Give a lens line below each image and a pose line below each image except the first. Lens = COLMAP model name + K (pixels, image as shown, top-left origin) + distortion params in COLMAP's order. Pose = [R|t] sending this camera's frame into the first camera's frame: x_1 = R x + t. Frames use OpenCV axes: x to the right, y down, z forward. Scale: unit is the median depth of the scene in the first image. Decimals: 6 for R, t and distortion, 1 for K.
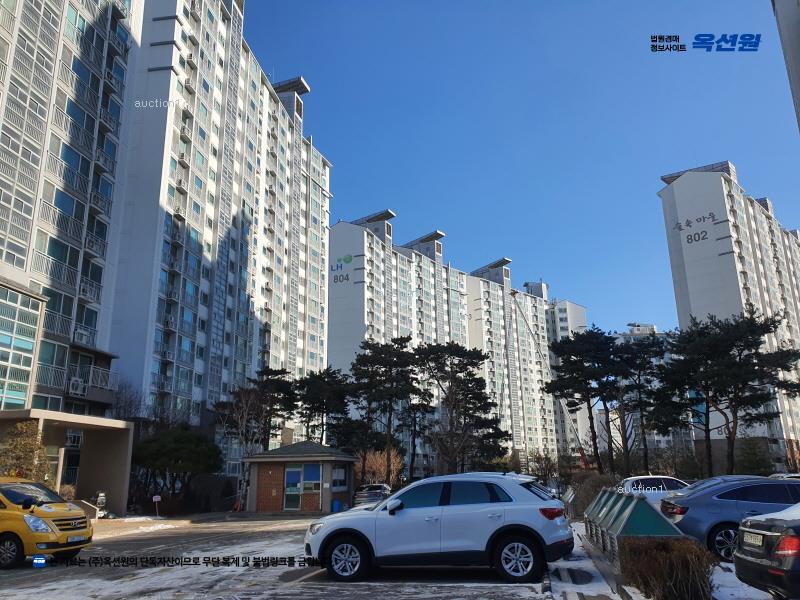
lens RADIAL K [[606.9, 0, 396.8], [0, 606.9, 297.9], [0, 0, 1]] dist [0.016858, -0.003311]
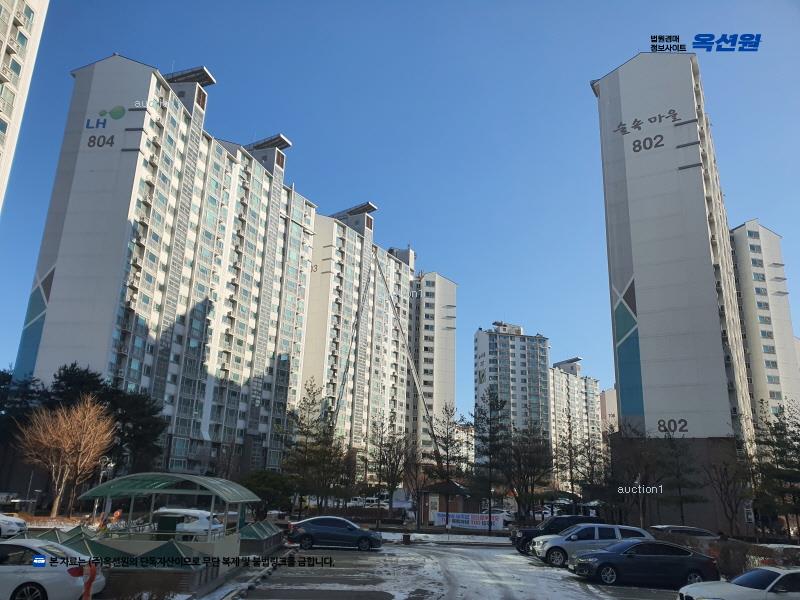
lens RADIAL K [[606.9, 0, 396.8], [0, 606.9, 297.9], [0, 0, 1]] dist [0.016858, -0.003311]
pose [[0.967470, 0.120732, 0.222317, 0.075626], [-0.118565, 0.992677, -0.023117, 0.098850], [-0.223480, -0.003994, 0.974700, 0.329829]]
